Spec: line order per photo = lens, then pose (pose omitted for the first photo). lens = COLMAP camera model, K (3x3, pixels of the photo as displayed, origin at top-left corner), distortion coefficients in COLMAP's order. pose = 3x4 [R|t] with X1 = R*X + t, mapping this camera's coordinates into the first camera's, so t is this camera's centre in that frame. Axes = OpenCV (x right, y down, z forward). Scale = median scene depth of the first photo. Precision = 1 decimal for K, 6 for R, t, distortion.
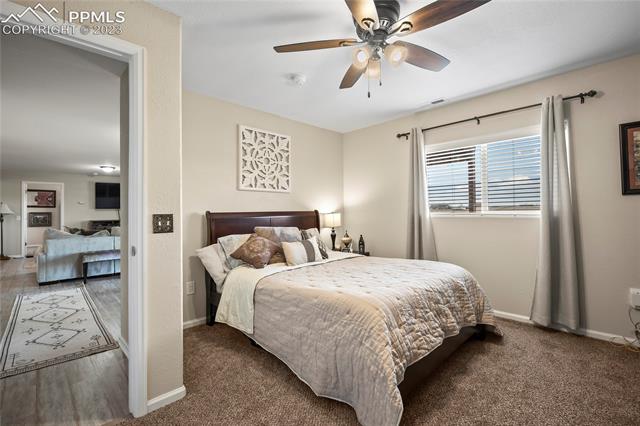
lens RADIAL K [[288.4, 0, 321.0], [0, 288.4, 207.0], [0, 0, 1]] dist [0.003151, 0.000104]
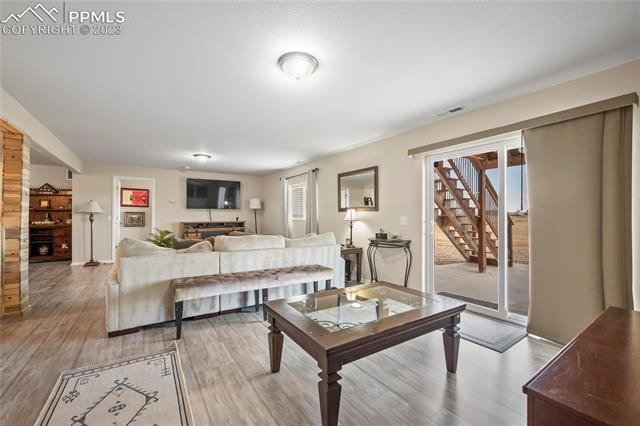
lens RADIAL K [[265.1, 0, 321.7], [0, 265.1, 215.4], [0, 0, 1]] dist [0.003843, 0.000442]
pose [[0.983945, 0.017568, -0.177607, -0.403751], [-0.014511, 0.999724, 0.018495, 0.009816], [0.177882, -0.015620, 0.983928, 0.484352]]
